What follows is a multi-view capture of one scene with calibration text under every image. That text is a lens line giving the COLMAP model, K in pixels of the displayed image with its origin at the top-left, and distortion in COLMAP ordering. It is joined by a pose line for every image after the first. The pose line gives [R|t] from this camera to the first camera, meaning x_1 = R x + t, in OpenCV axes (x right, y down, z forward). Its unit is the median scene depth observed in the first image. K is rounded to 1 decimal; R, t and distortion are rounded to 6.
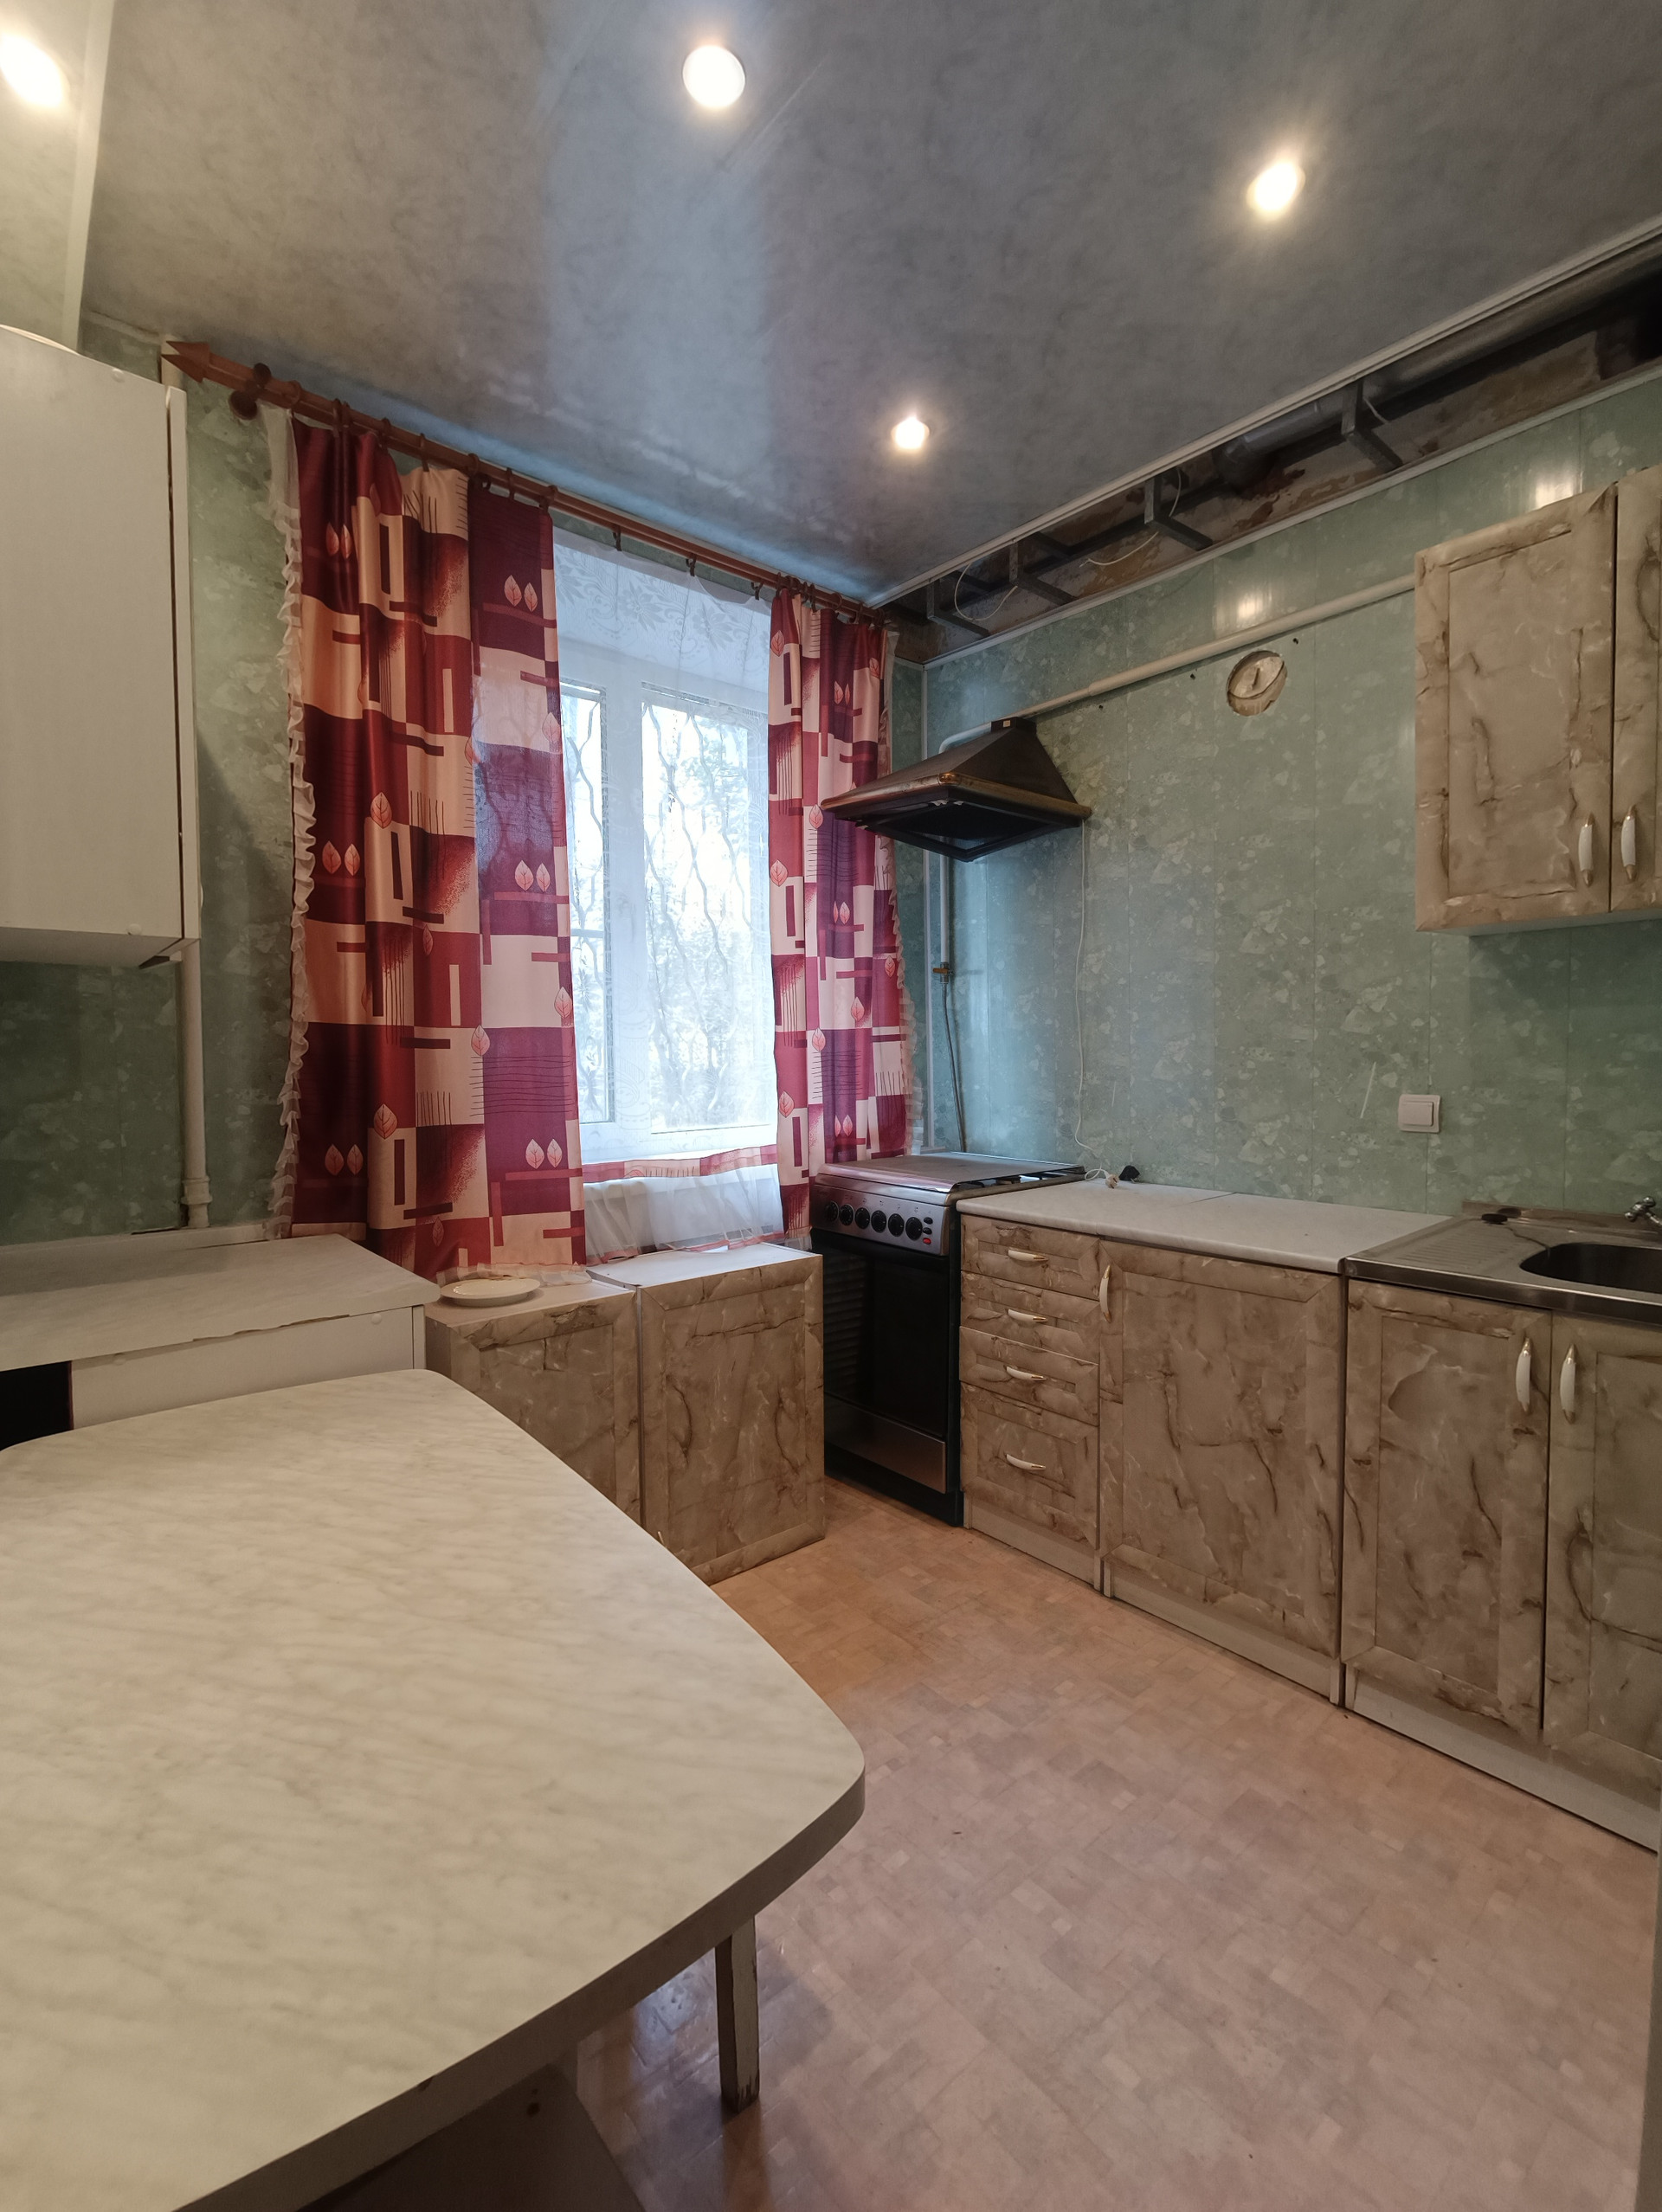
lens RADIAL K [[995.7, 0, 831.0], [0, 995.7, 1106.0], [0, 0, 1]] dist [-0.016345, 0.011697]
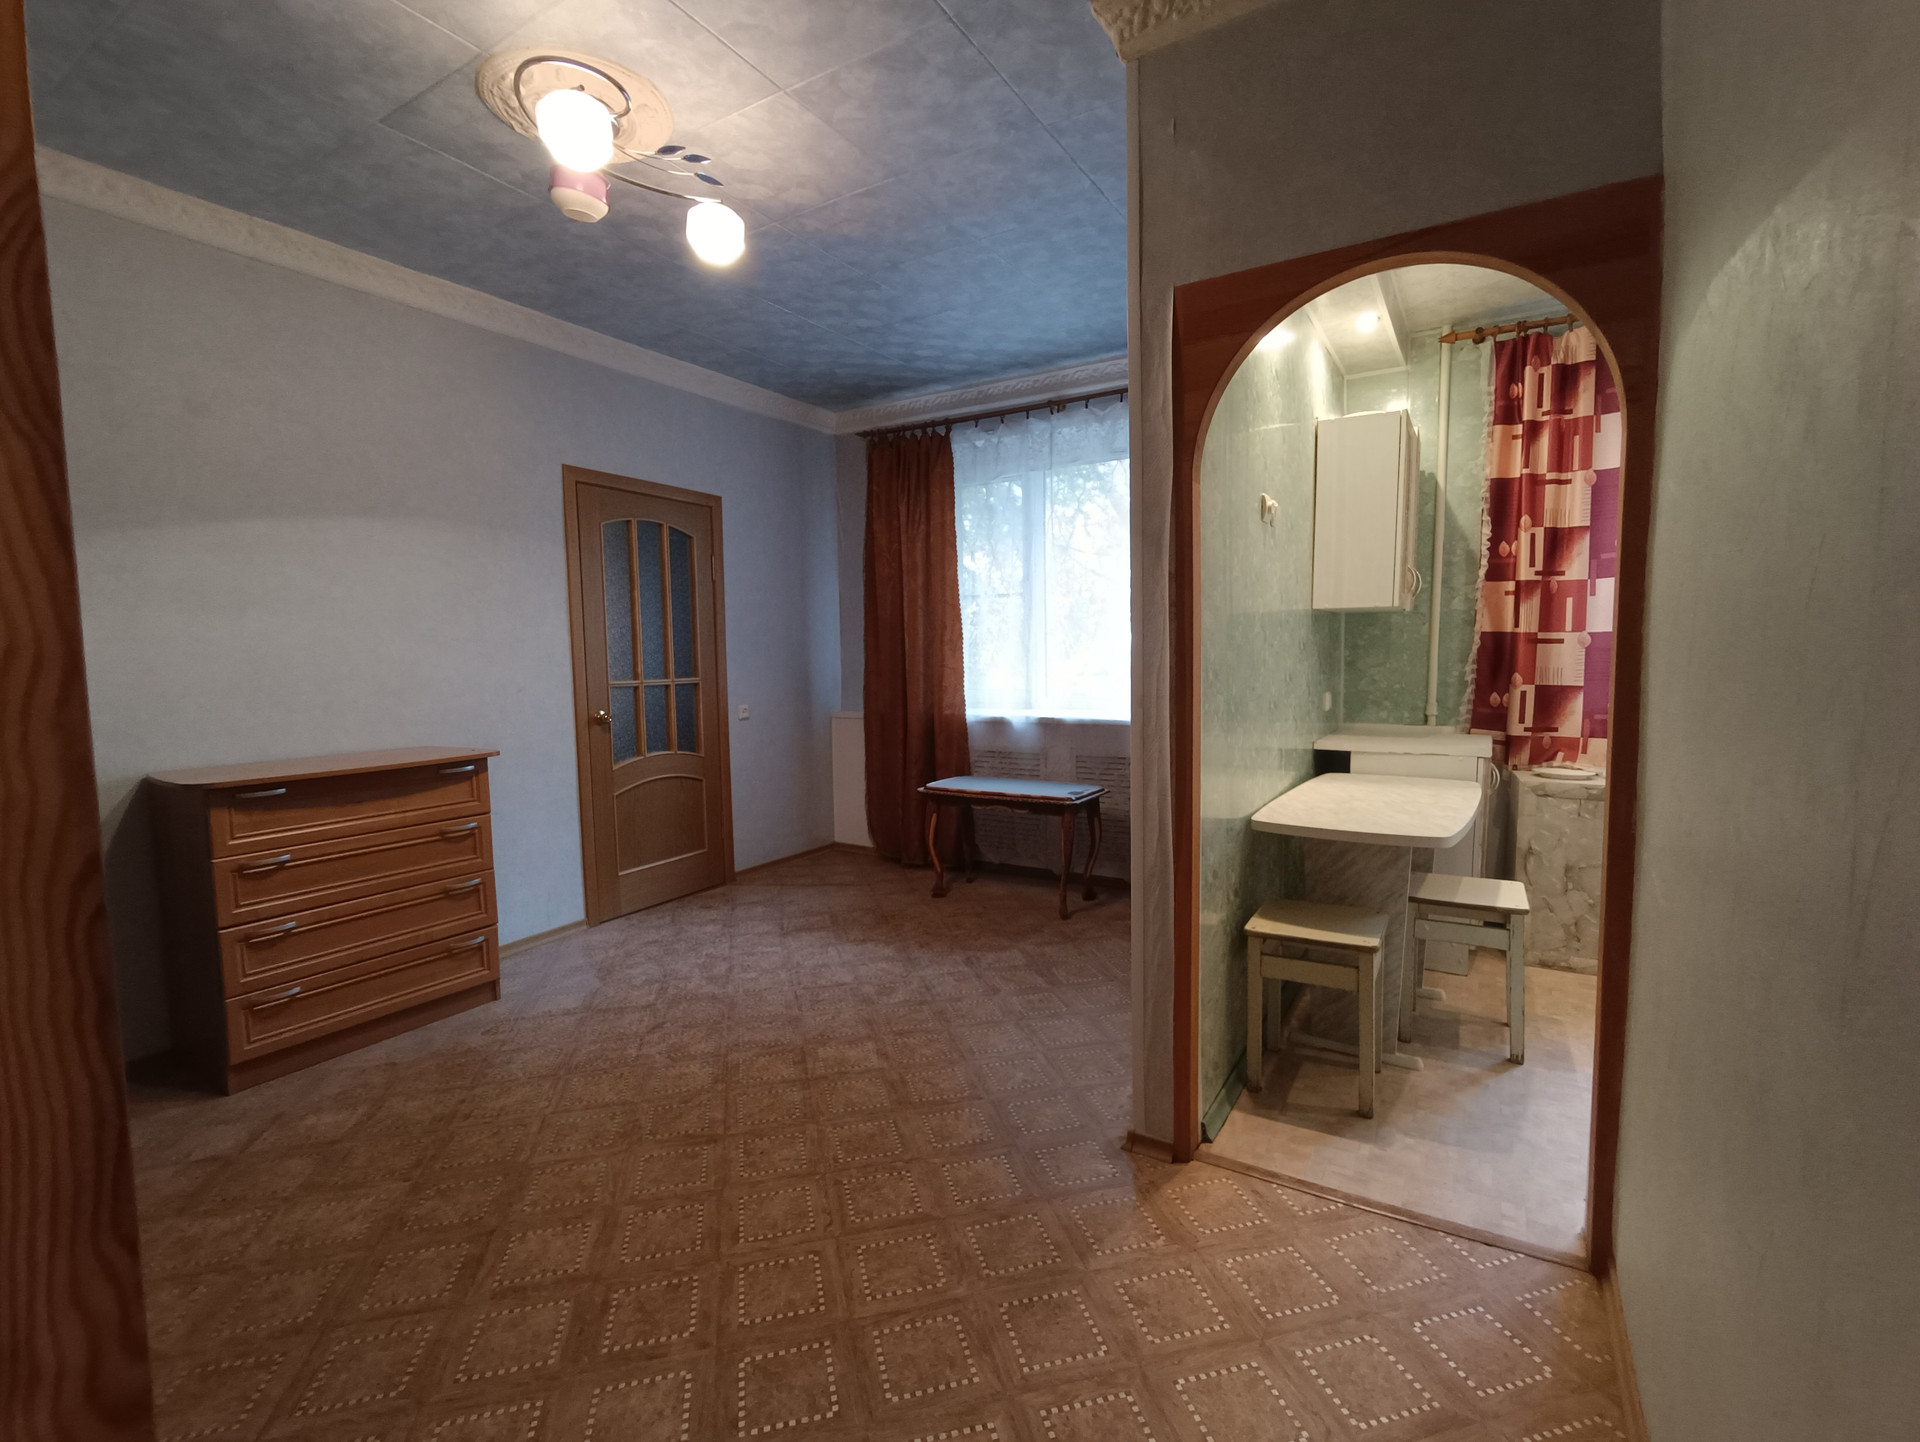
lens RADIAL K [[864.2, 0, 960.0], [0, 864.2, 721.0], [0, 0, 1]] dist [-0.016345, 0.011697]
pose [[0.319491, 0.075577, -0.944571, 0.825217], [-0.041628, 0.996971, 0.065689, 0.028798], [0.946675, 0.018333, 0.321669, -0.605284]]
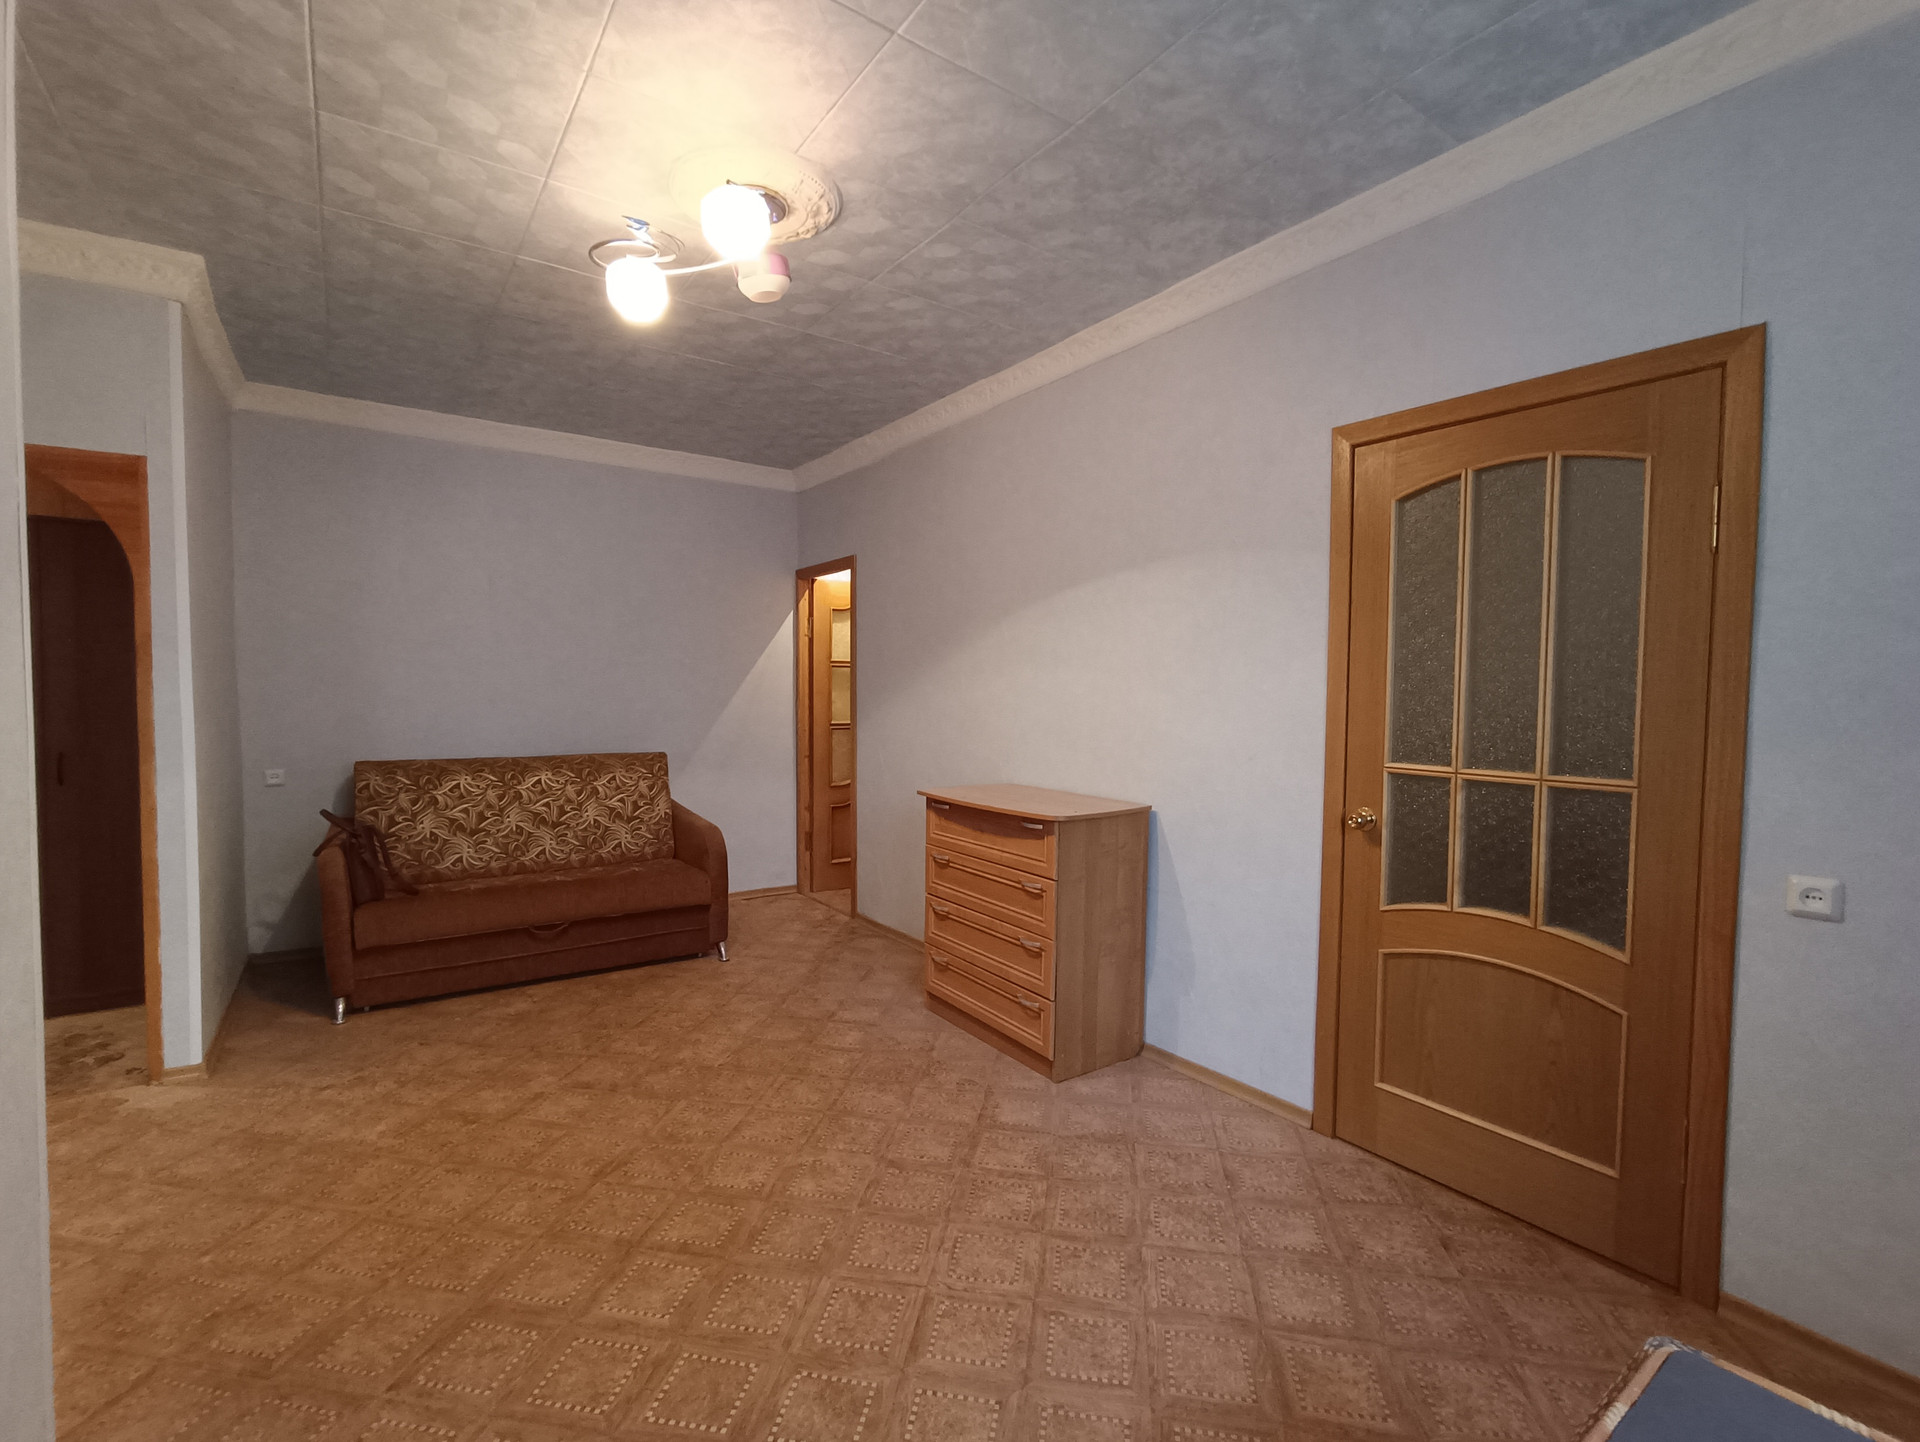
lens RADIAL K [[864.2, 0, 960.0], [0, 864.2, 721.0], [0, 0, 1]] dist [-0.016345, 0.011697]
pose [[-0.995836, -0.004946, 0.091026, -0.825969], [0.003995, 0.995199, 0.097789, -0.073104], [-0.091072, 0.097746, -0.991036, 0.484663]]
